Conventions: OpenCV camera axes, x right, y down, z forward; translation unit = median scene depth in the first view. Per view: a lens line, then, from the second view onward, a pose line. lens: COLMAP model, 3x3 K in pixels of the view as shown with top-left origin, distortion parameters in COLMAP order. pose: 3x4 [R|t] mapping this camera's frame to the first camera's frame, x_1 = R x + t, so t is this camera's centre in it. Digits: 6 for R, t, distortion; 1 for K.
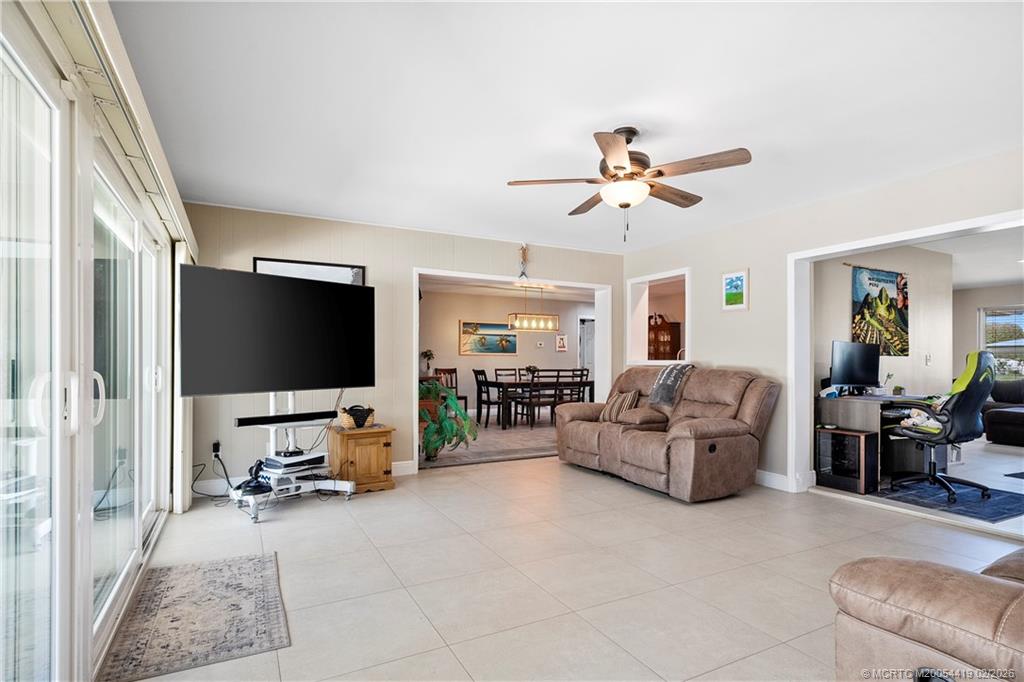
lens RADIAL K [[527.2, 0, 508.3], [0, 527.2, 357.2], [0, 0, 1]] dist [0.004500, 0.000892]
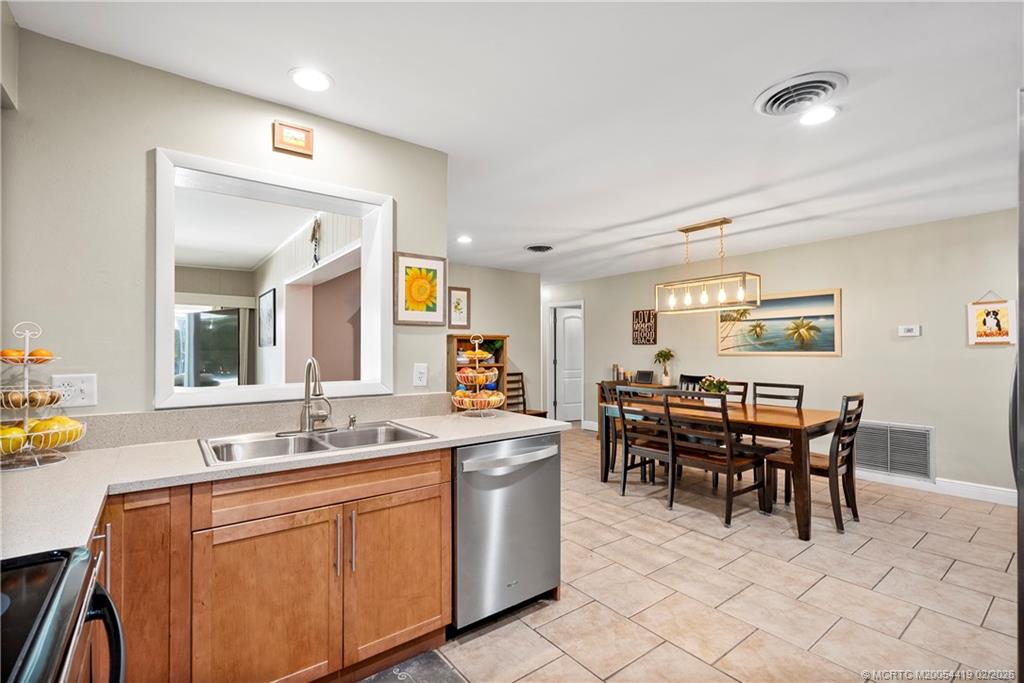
lens RADIAL K [[463.6, 0, 512.0], [0, 463.6, 341.5], [0, 0, 1]] dist [-0.001841, -0.000054]
pose [[0.174182, -0.022817, -0.984449, 0.423938], [0.011311, 0.999712, -0.021169, -0.012072], [0.984649, -0.007448, 0.174390, 0.676322]]
